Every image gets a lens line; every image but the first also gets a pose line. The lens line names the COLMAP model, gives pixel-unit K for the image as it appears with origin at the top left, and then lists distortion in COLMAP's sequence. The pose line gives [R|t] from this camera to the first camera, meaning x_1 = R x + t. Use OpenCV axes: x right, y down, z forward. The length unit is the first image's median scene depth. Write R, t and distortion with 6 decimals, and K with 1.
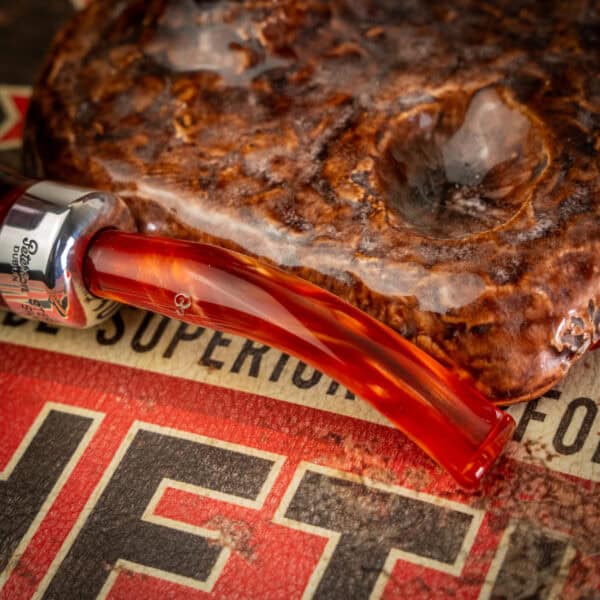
lens RADIAL K [[1689.9, 0, 300.0], [0, 1689.9, 300.0], [0, 0, 1]] dist [-0.003358, -0.528160]
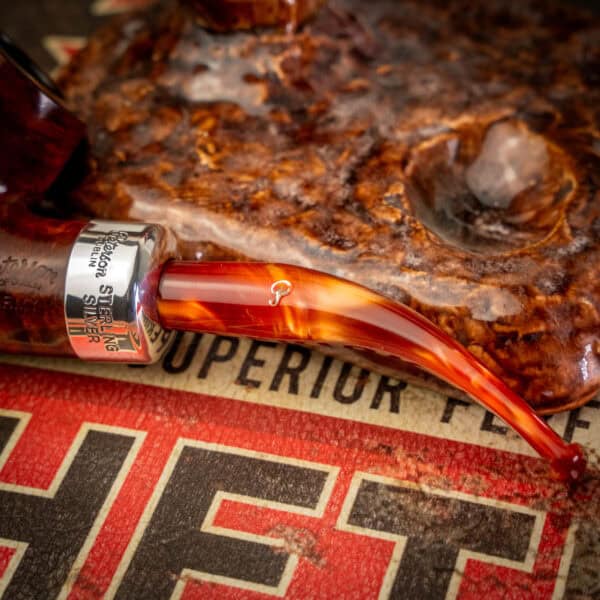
lens RADIAL K [[1689.9, 0, 300.0], [0, 1689.9, 300.0], [0, 0, 1]] dist [-0.003358, -0.528160]
pose [[0.989700, 0.002276, 0.143140, -0.171610], [0.009668, 0.996528, -0.082695, 0.074324], [-0.142831, 0.083227, 0.986242, 0.000228]]
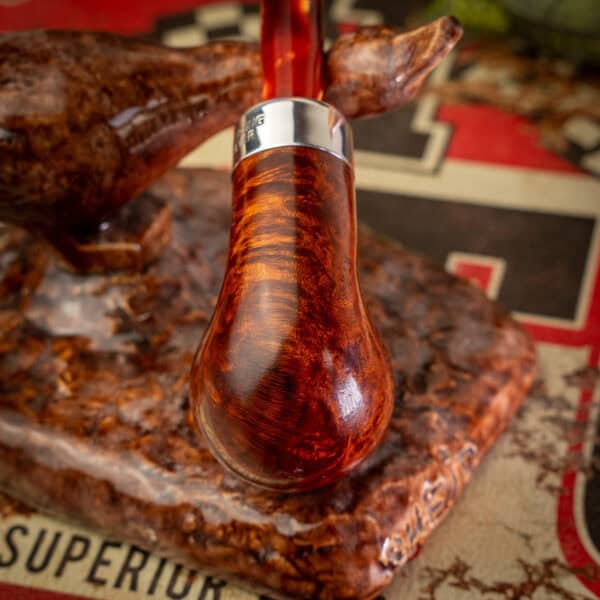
lens RADIAL K [[1689.9, 0, 300.0], [0, 1689.9, 300.0], [0, 0, 1]] dist [-0.003358, -0.528160]
pose [[0.984246, -0.000766, 0.176806, -0.126666], [0.018567, 0.994910, -0.099046, -0.041268], [-0.175830, 0.100768, 0.979250, -0.235563]]
